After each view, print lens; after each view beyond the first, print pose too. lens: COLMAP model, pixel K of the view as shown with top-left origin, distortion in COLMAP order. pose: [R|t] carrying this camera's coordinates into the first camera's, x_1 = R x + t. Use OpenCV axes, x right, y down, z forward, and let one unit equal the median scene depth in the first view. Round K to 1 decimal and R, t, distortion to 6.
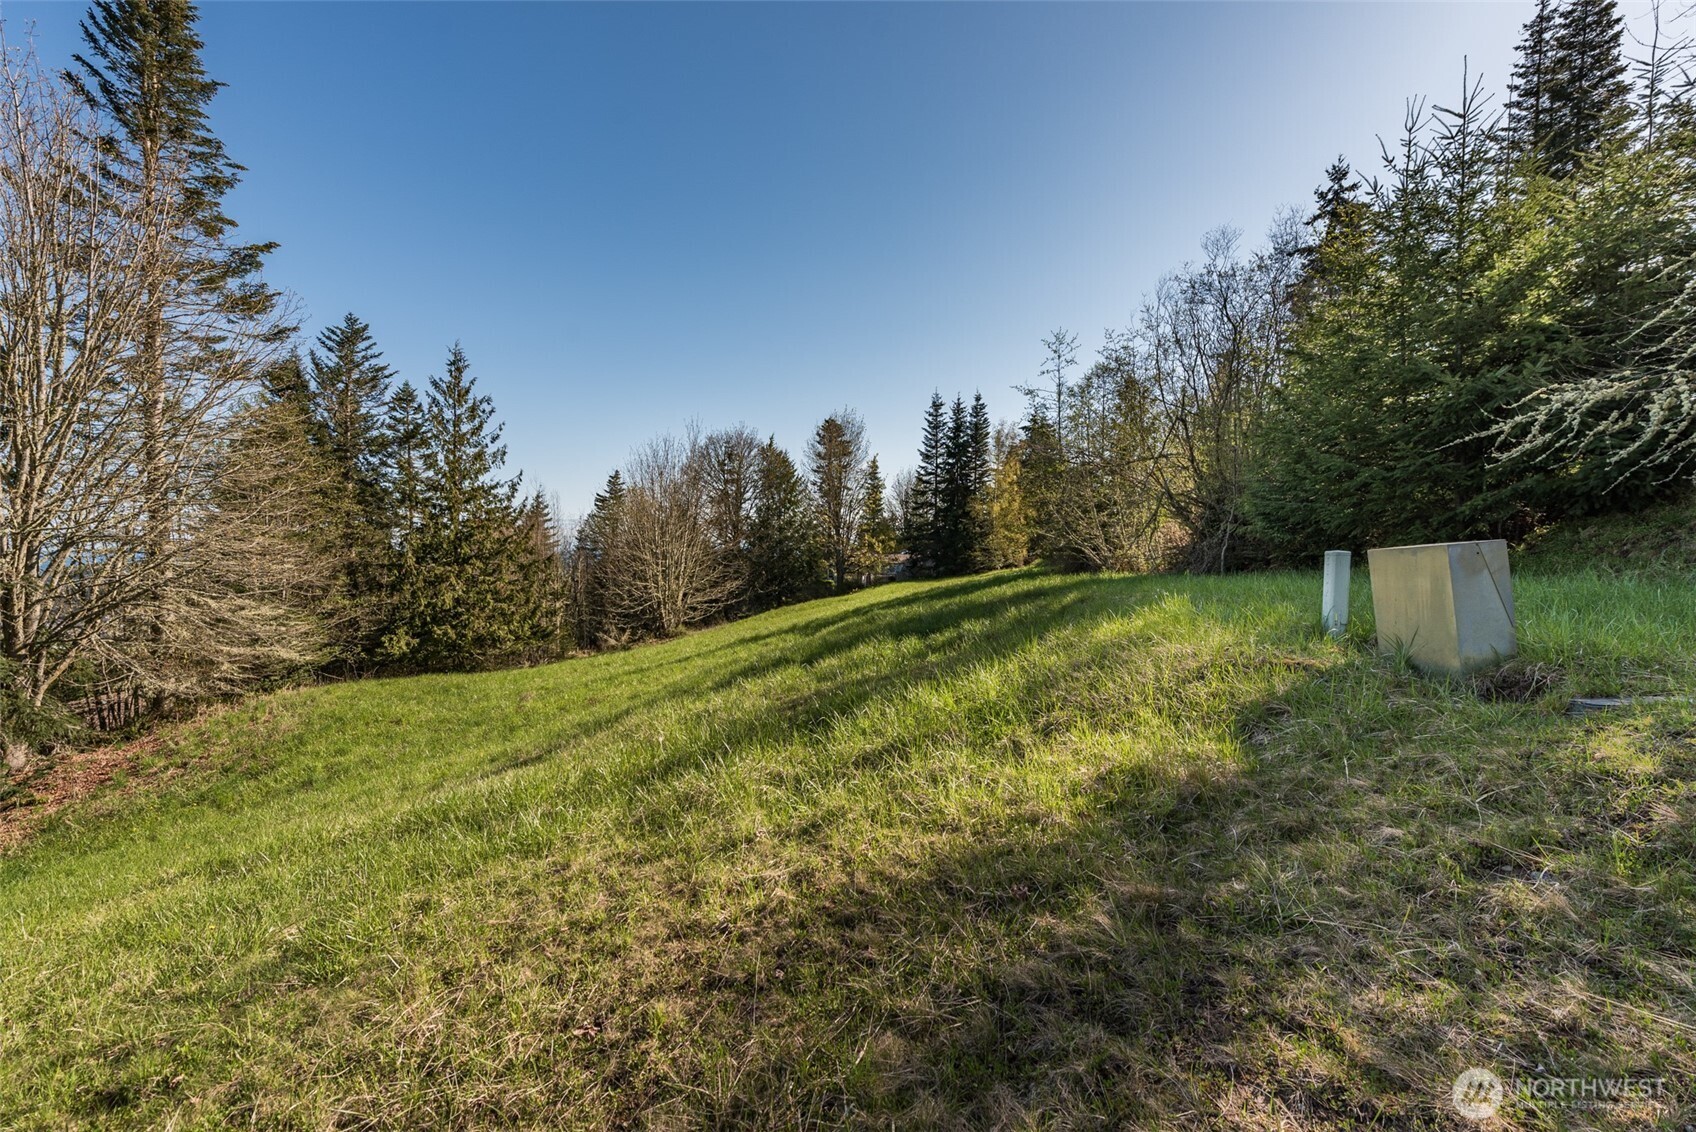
lens RADIAL K [[670.4, 0, 836.9], [0, 670.4, 559.8], [0, 0, 1]] dist [0.014170, -0.001404]
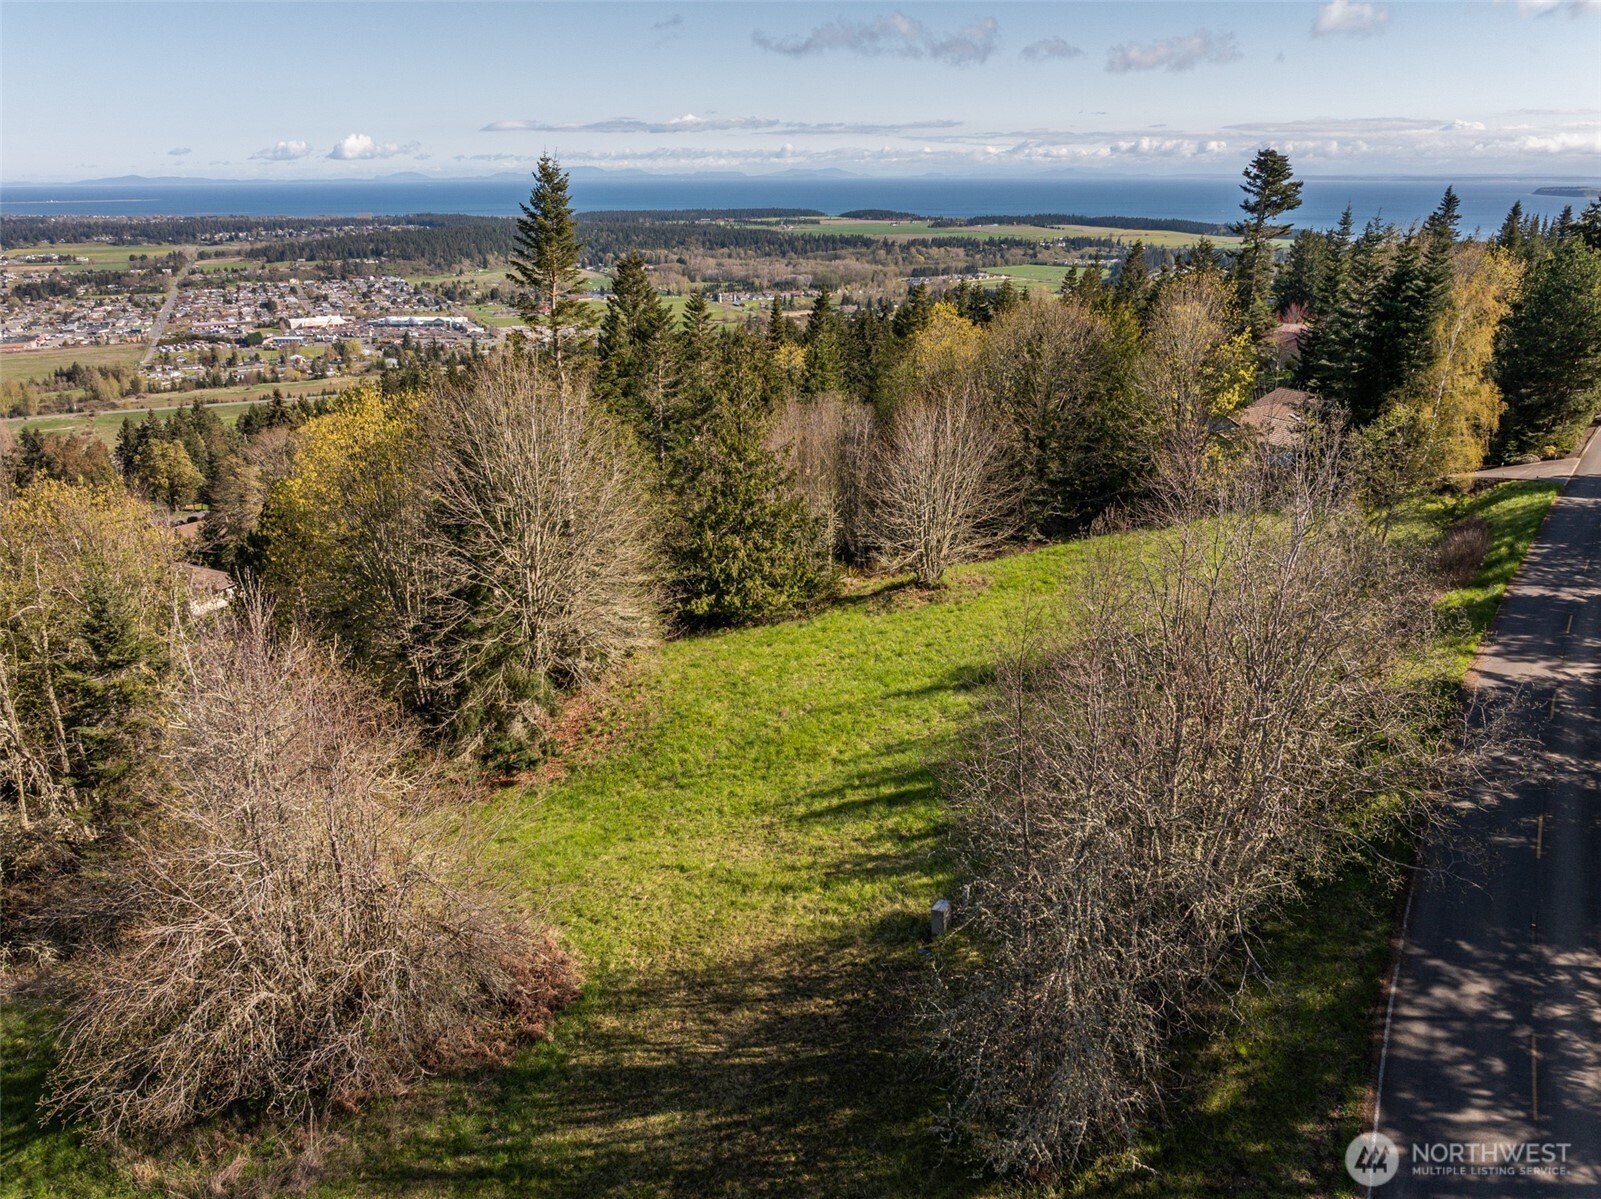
lens RADIAL K [[1148.1, 0, 790.7], [0, 1148.1, 597.4], [0, 0, 1]] dist [-0.032152, 0.022680]
pose [[0.888292, 0.156457, -0.431808, 0.274508], [-0.004186, 0.942907, 0.333031, -0.399969], [0.459259, -0.294021, 0.838232, -0.466806]]
